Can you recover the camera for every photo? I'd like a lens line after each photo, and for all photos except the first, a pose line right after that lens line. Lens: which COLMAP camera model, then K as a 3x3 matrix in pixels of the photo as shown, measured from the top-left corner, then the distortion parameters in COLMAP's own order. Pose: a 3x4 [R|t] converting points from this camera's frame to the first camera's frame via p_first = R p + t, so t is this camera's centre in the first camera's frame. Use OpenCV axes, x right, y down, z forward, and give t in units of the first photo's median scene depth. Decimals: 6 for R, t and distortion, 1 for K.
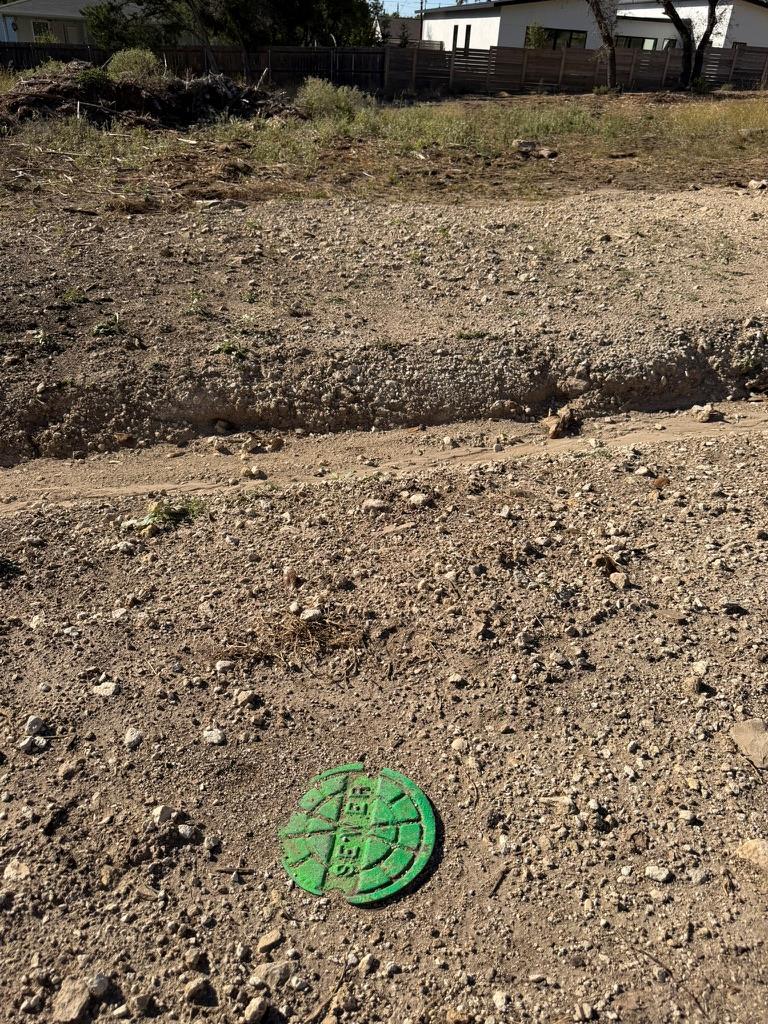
lens RADIAL K [[756.3, 0, 385.0], [0, 756.3, 508.4], [0, 0, 1]] dist [0.023212, 0.010324]
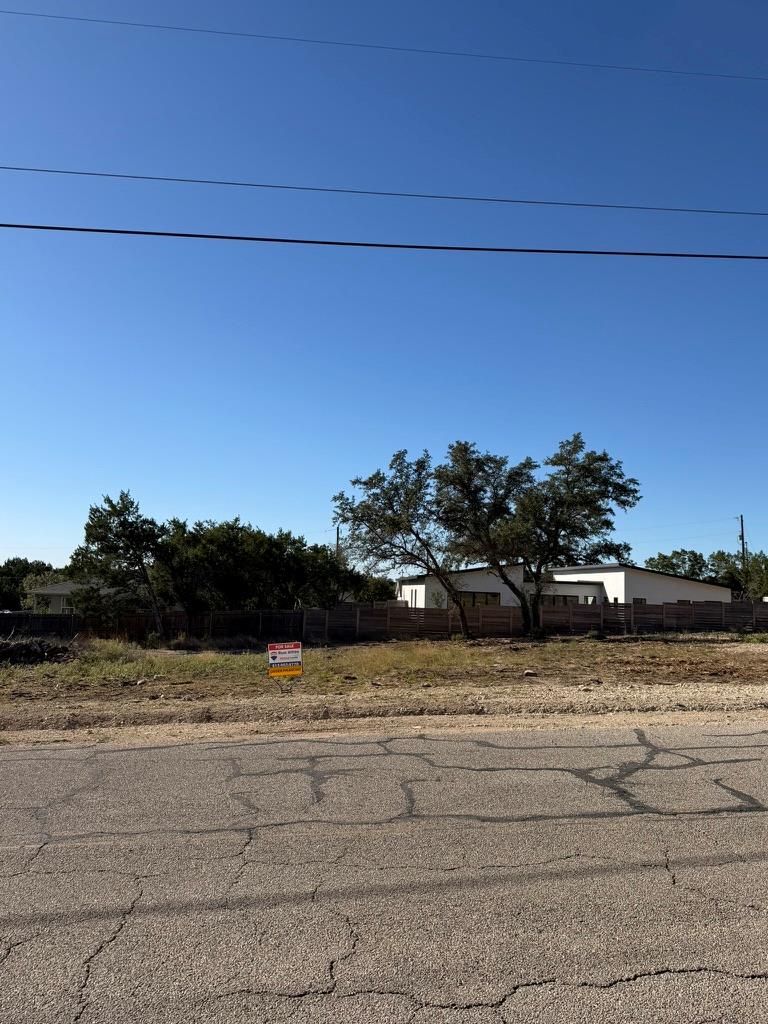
lens RADIAL K [[820.2, 0, 384.2], [0, 820.2, 511.4], [0, 0, 1]] dist [0.040282, 0.000252]
pose [[0.992003, -0.035023, -0.121258, 3.643137], [-0.045479, 0.797001, -0.602264, 0.951824], [0.117736, 0.602962, 0.789034, -1.854764]]
